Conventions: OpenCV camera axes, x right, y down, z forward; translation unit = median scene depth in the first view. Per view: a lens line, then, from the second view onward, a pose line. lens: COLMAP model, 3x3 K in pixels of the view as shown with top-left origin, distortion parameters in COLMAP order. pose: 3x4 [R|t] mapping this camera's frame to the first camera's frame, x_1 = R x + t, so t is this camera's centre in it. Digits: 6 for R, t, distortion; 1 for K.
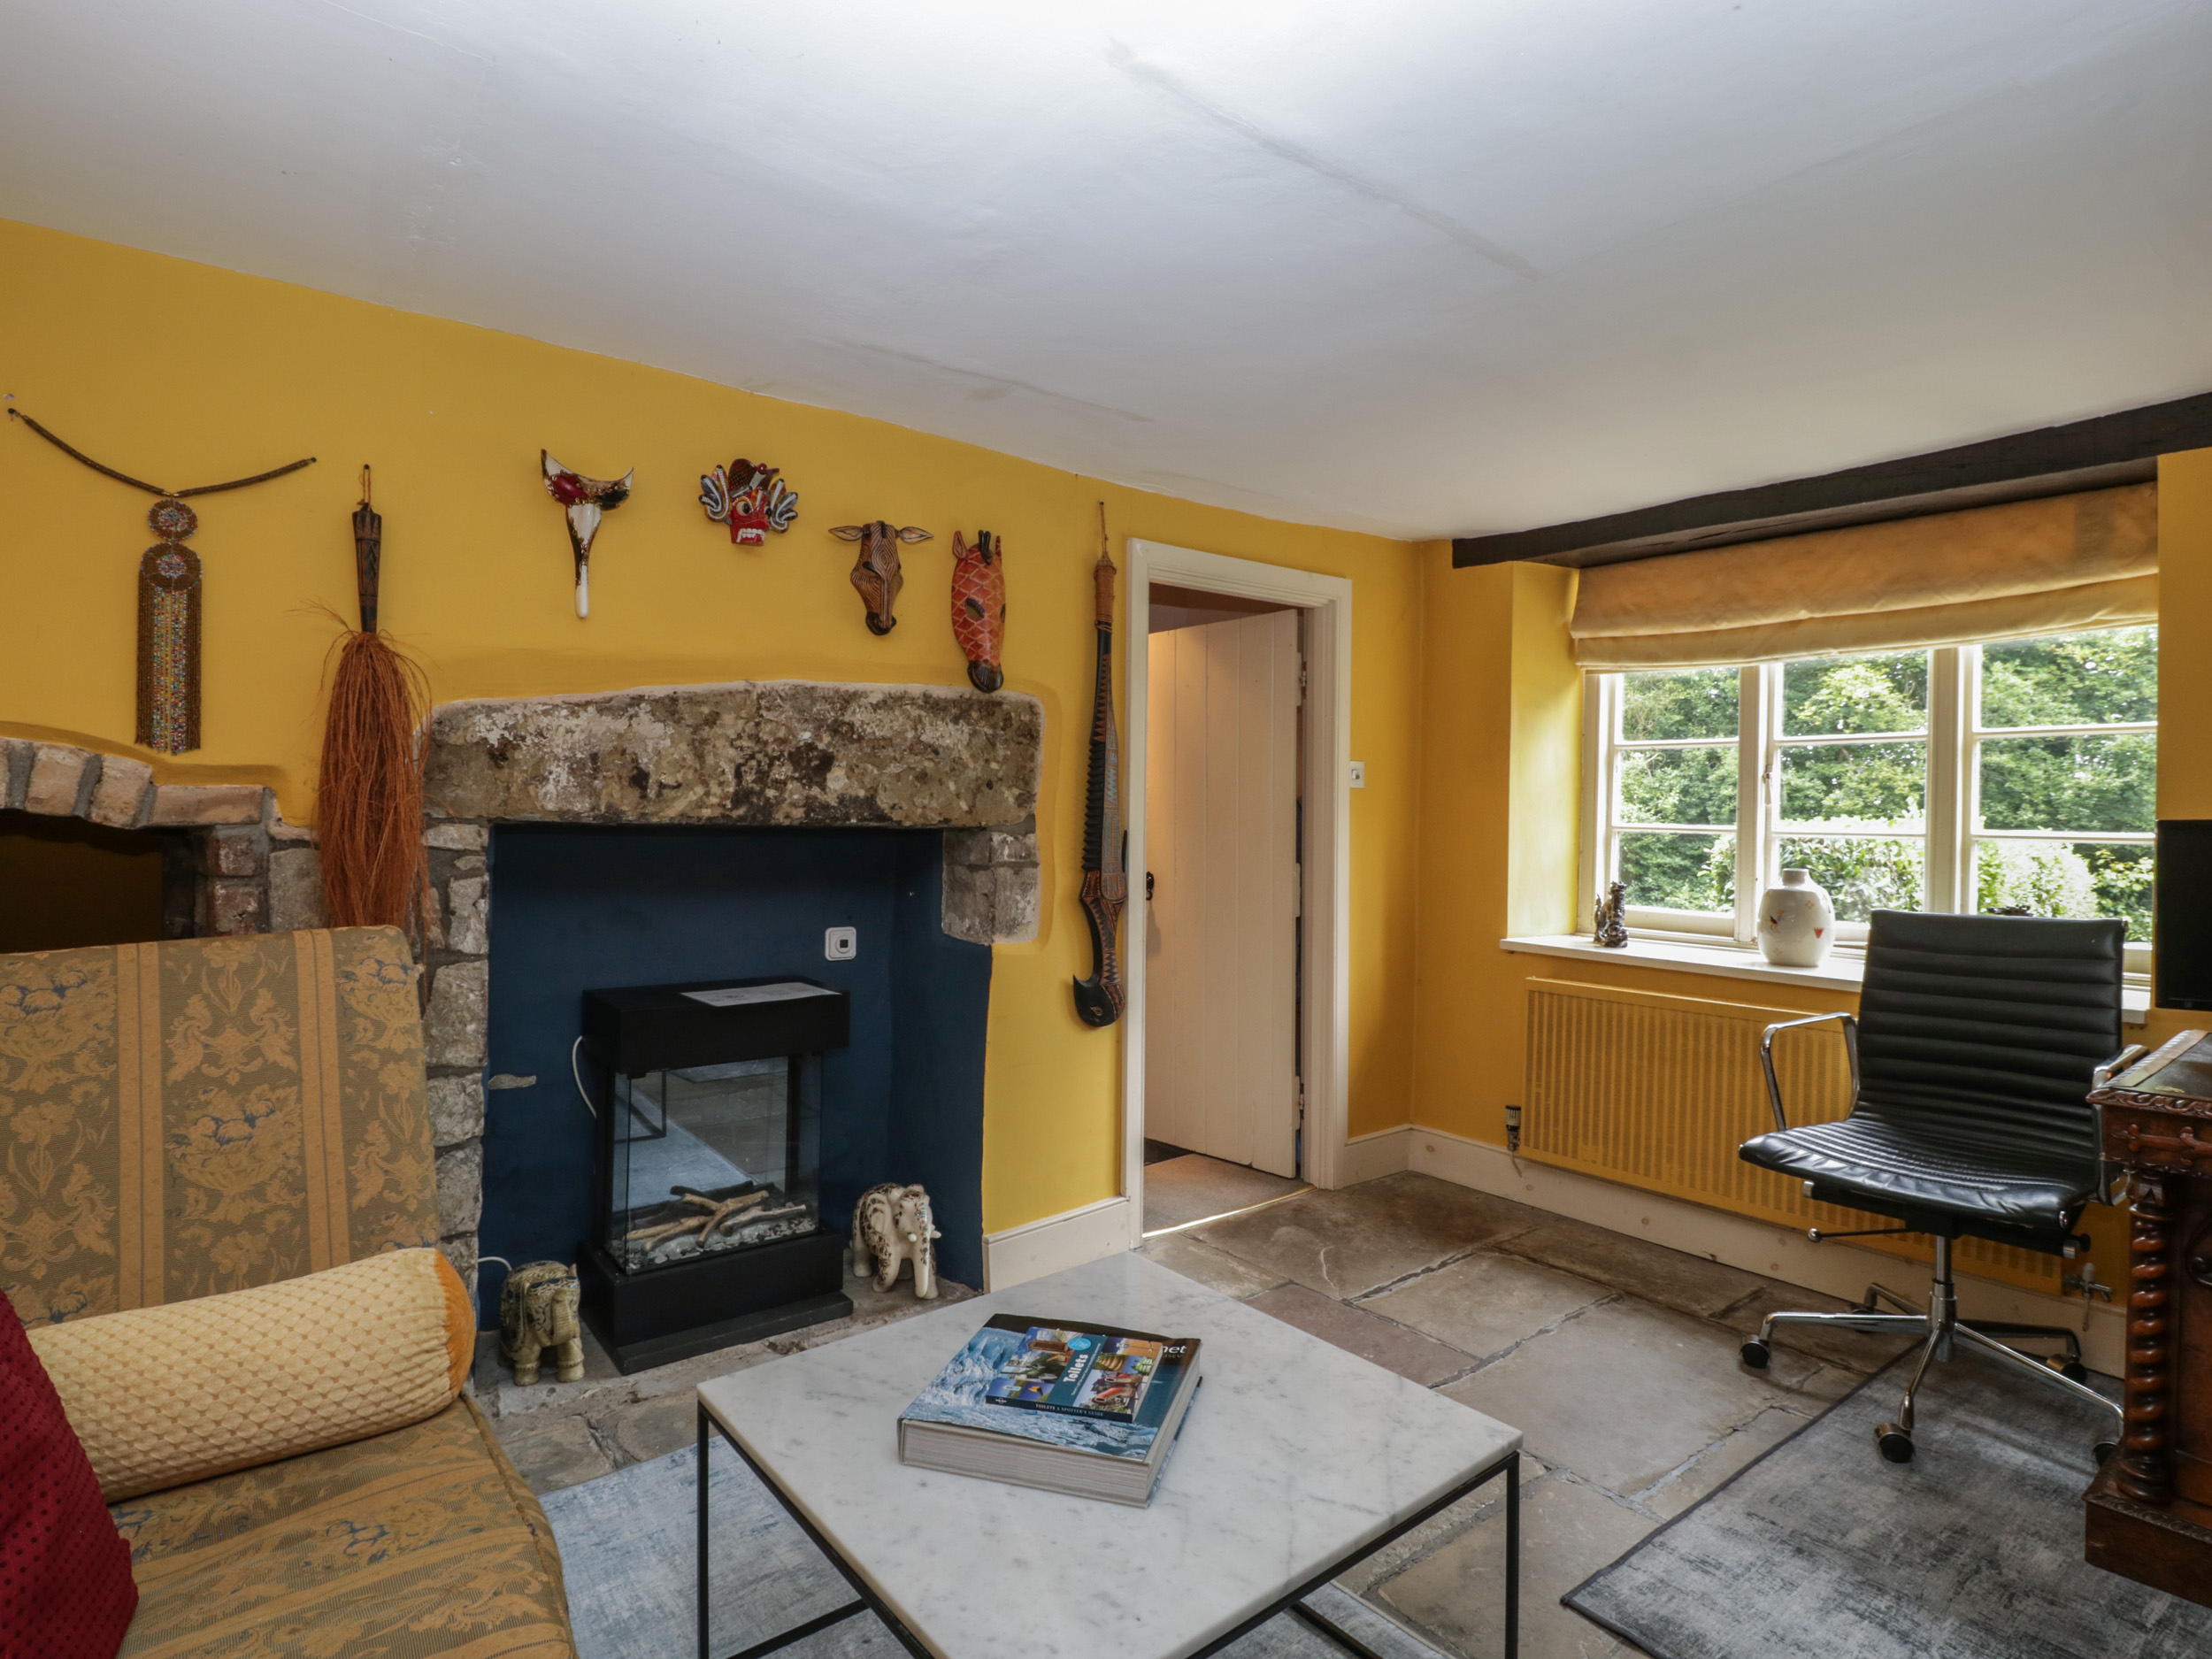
lens RADIAL K [[1147.3, 0, 1094.9], [0, 1147.3, 812.6], [0, 0, 1]] dist [0.003558, -0.015279]
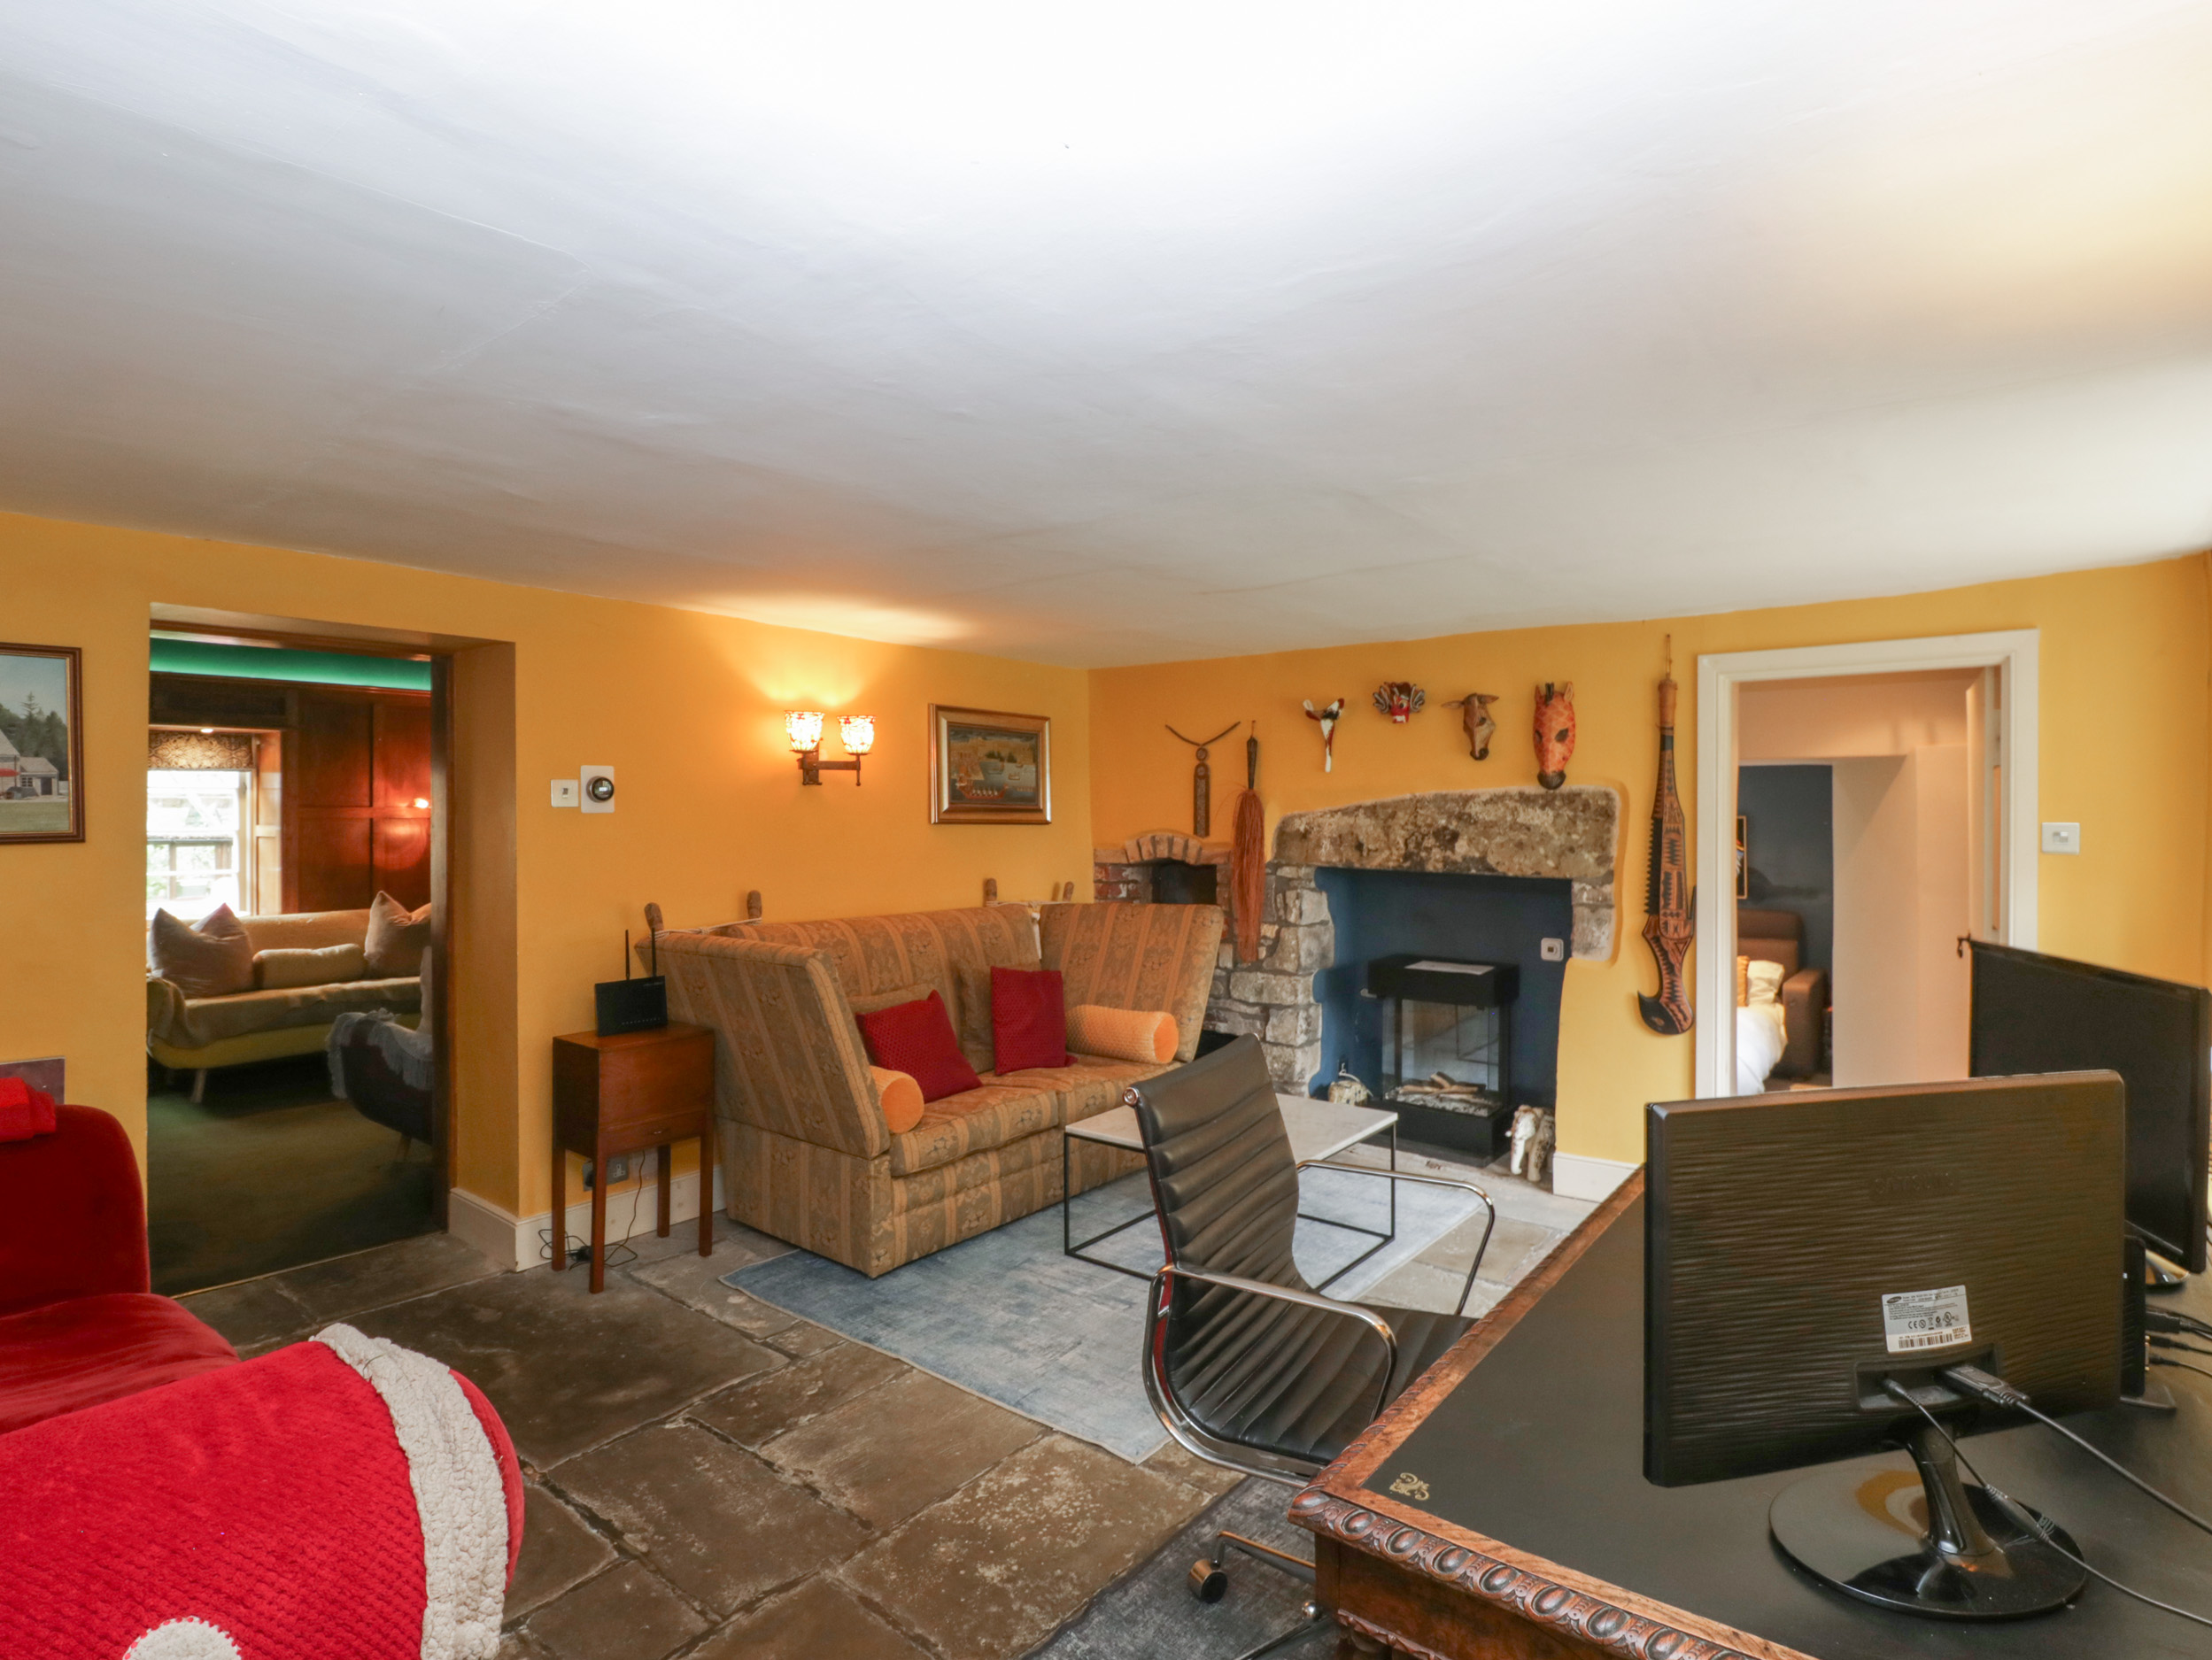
lens RADIAL K [[1147.2, 0, 1094.9], [0, 1147.2, 813.1], [0, 0, 1]] dist [0.003558, -0.015279]
pose [[0.242155, -0.004936, -0.970225, 1.302089], [0.001344, 0.999988, -0.004752, -0.071445], [0.970237, -0.000154, 0.242159, 0.054302]]
